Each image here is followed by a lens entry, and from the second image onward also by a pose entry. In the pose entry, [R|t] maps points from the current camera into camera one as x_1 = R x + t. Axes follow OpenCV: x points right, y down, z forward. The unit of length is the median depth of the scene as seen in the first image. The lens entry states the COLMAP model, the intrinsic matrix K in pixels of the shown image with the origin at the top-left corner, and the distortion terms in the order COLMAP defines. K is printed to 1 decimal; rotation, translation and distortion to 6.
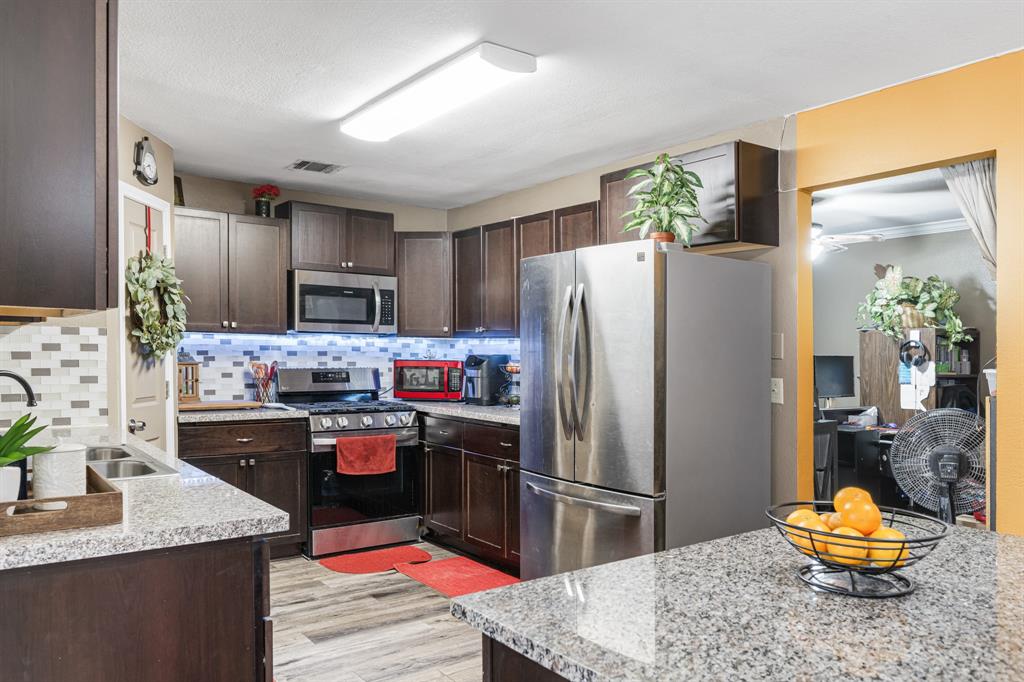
lens RADIAL K [[743.7, 0, 522.2], [0, 743.7, 411.2], [0, 0, 1]] dist [0.007084, -0.013763]
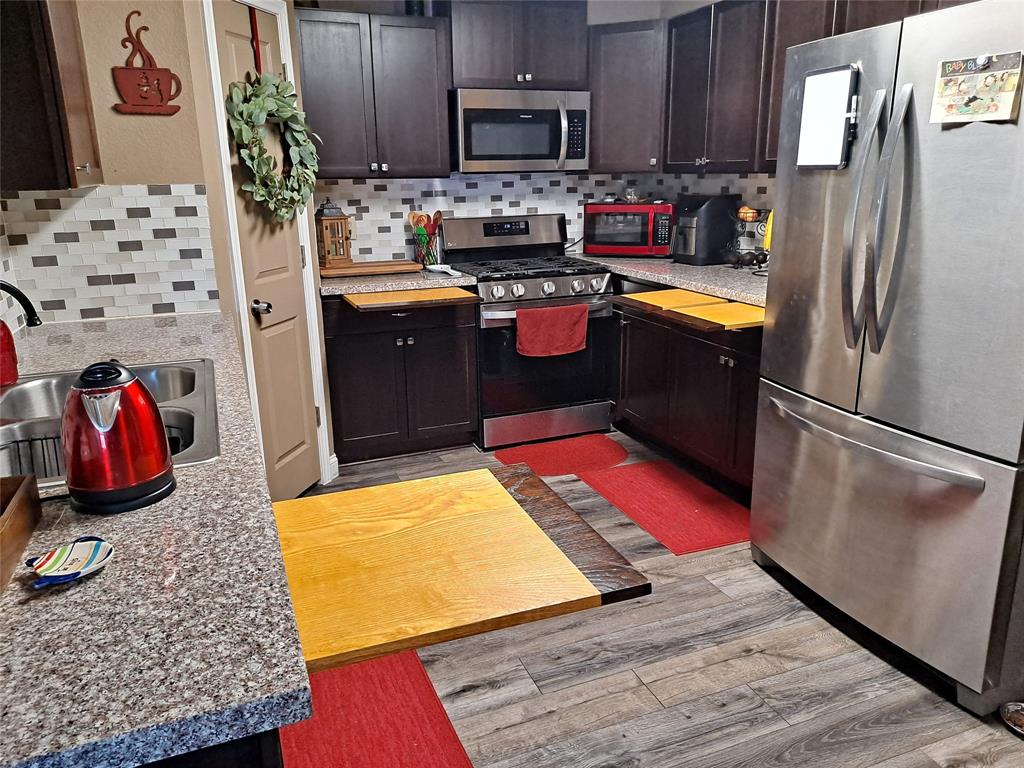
lens RADIAL K [[737.3, 0, 517.5], [0, 737.3, 392.9], [0, 0, 1]] dist [0.020677, -0.014903]
pose [[0.965000, 0.049416, -0.257551, -0.033108], [0.005210, 0.978280, 0.207221, -0.040909], [0.262197, -0.201310, 0.943783, 0.231139]]
